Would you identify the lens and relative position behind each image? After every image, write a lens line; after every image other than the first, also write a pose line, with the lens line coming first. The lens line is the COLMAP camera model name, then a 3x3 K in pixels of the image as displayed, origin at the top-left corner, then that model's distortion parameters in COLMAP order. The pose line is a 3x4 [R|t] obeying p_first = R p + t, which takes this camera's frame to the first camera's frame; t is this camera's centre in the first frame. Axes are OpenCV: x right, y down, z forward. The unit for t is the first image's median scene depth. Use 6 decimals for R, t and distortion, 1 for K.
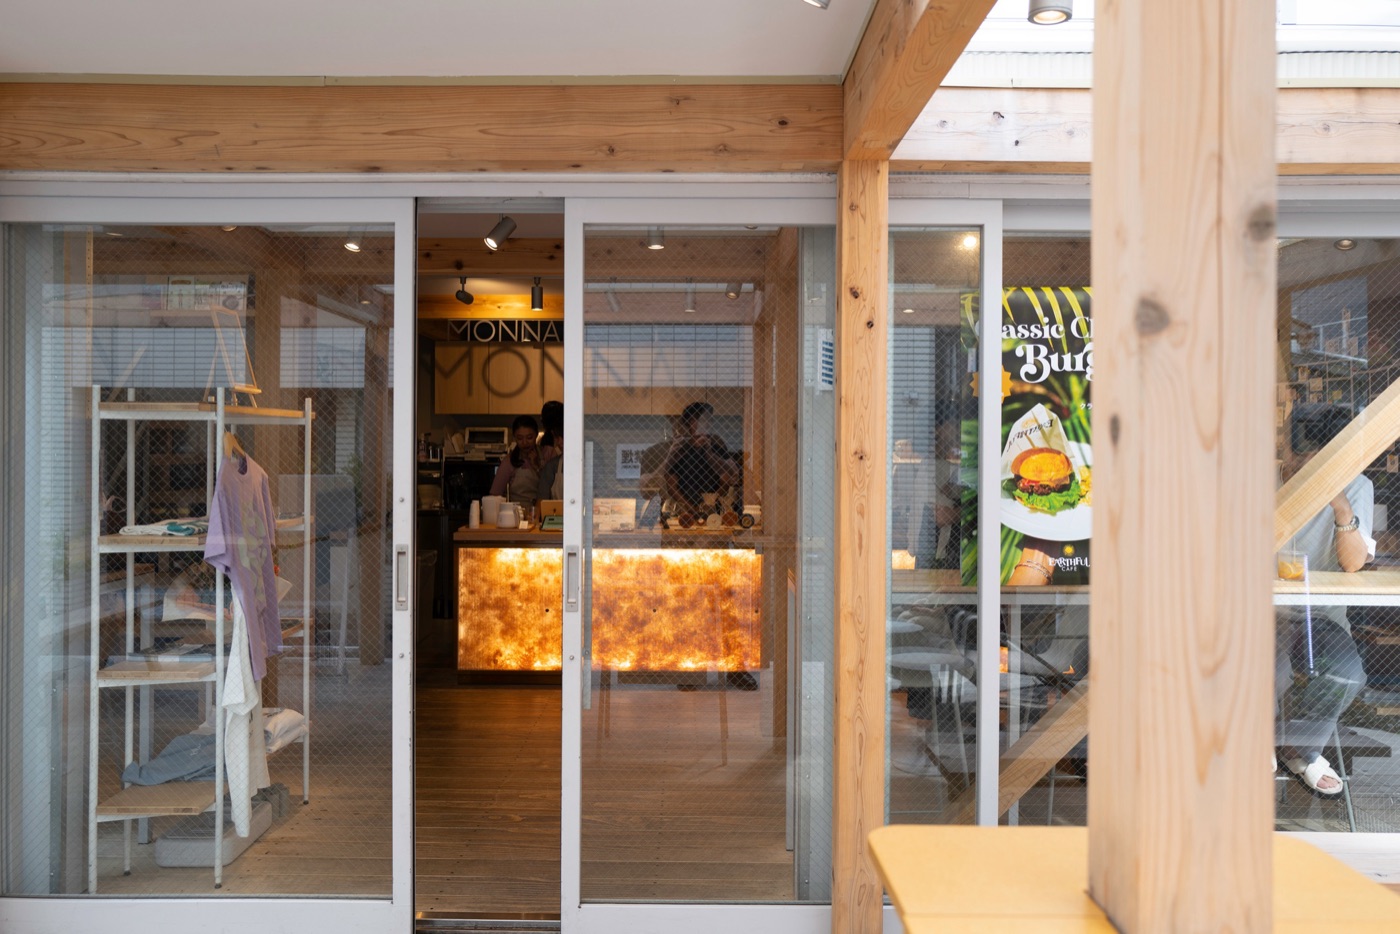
lens RADIAL K [[1042.4, 0, 683.2], [0, 1042.4, 440.3], [0, 0, 1]] dist [-0.055264, 0.077673]
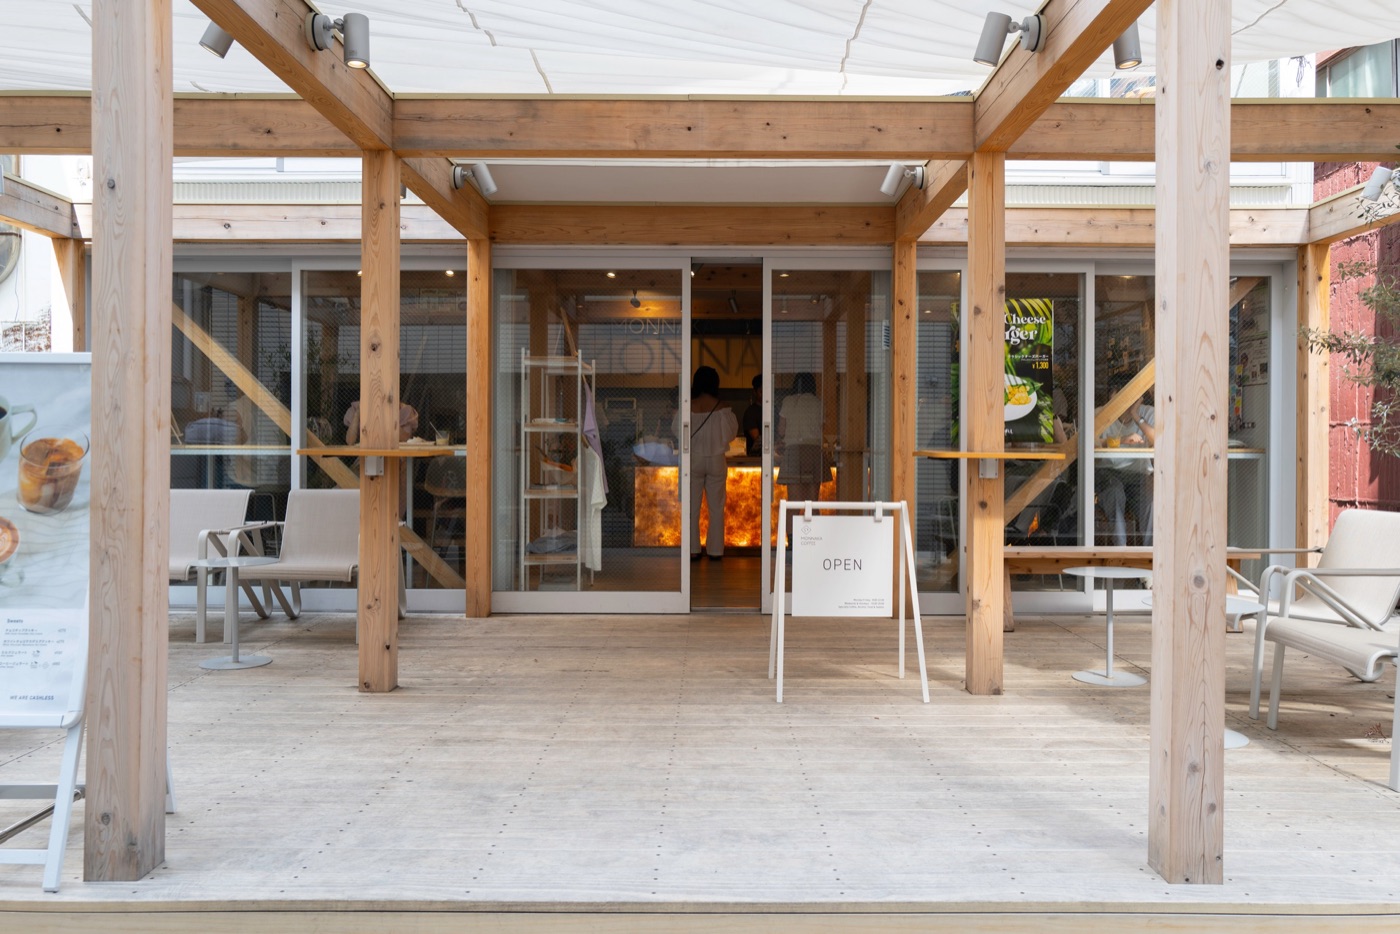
lens RADIAL K [[1070.2, 0, 705.4], [0, 1070.2, 452.2], [0, 0, 1]] dist [-0.047545, 0.068944]
pose [[0.999994, -0.000692, 0.003370, -0.207524], [0.000676, 0.999989, 0.004635, 0.132388], [-0.003373, -0.004633, 0.999984, -1.017055]]
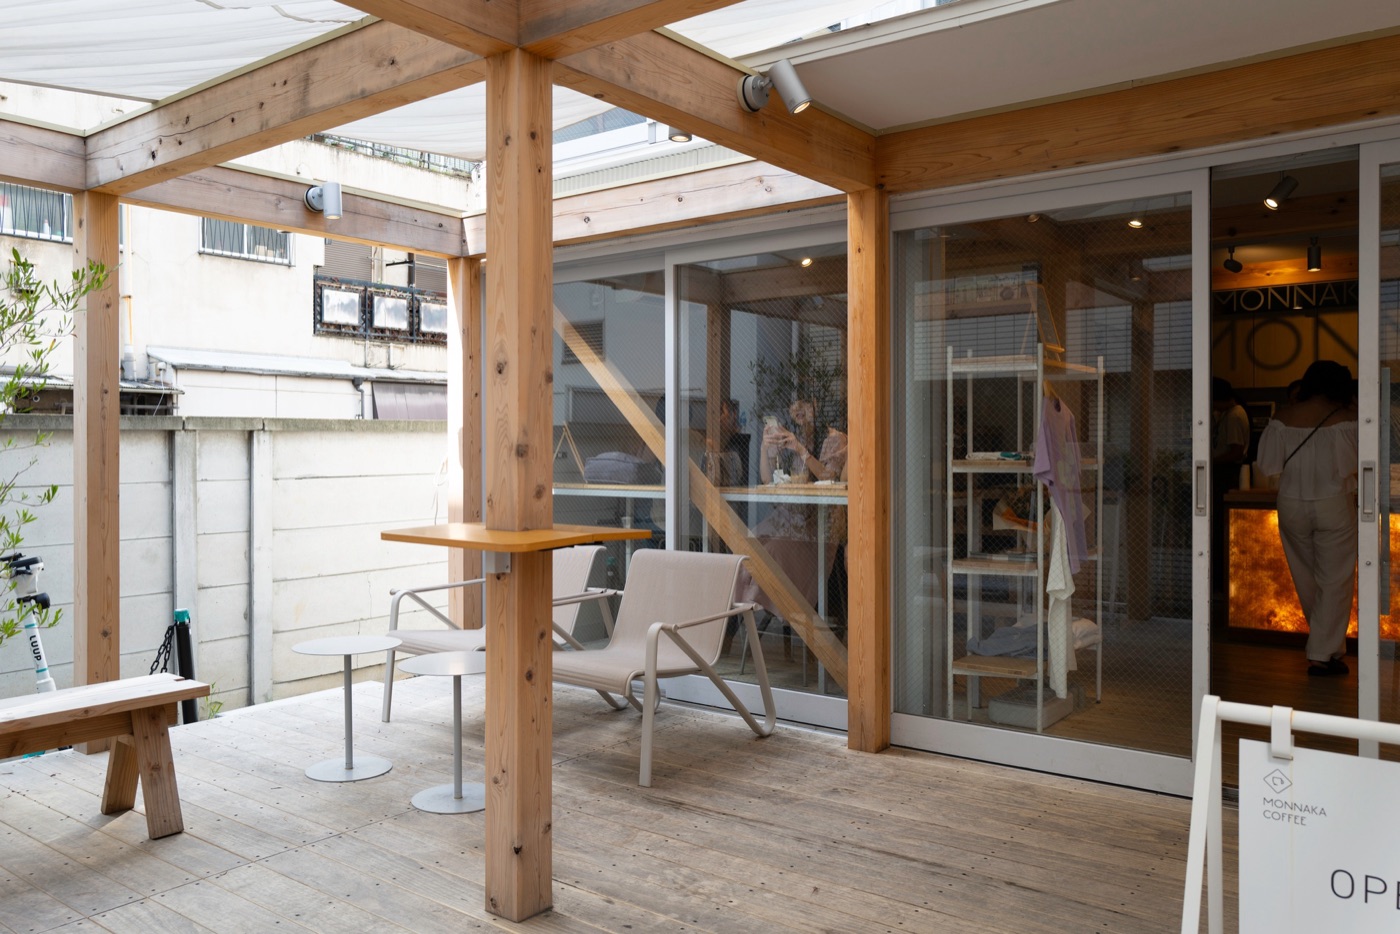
lens RADIAL K [[1070.2, 0, 705.4], [0, 1070.2, 452.2], [0, 0, 1]] dist [-0.047545, 0.068944]
pose [[0.797933, -0.004231, -0.602731, 0.008928], [0.006786, 0.999975, 0.001964, 0.074149], [0.602708, -0.005657, 0.797942, -0.275148]]
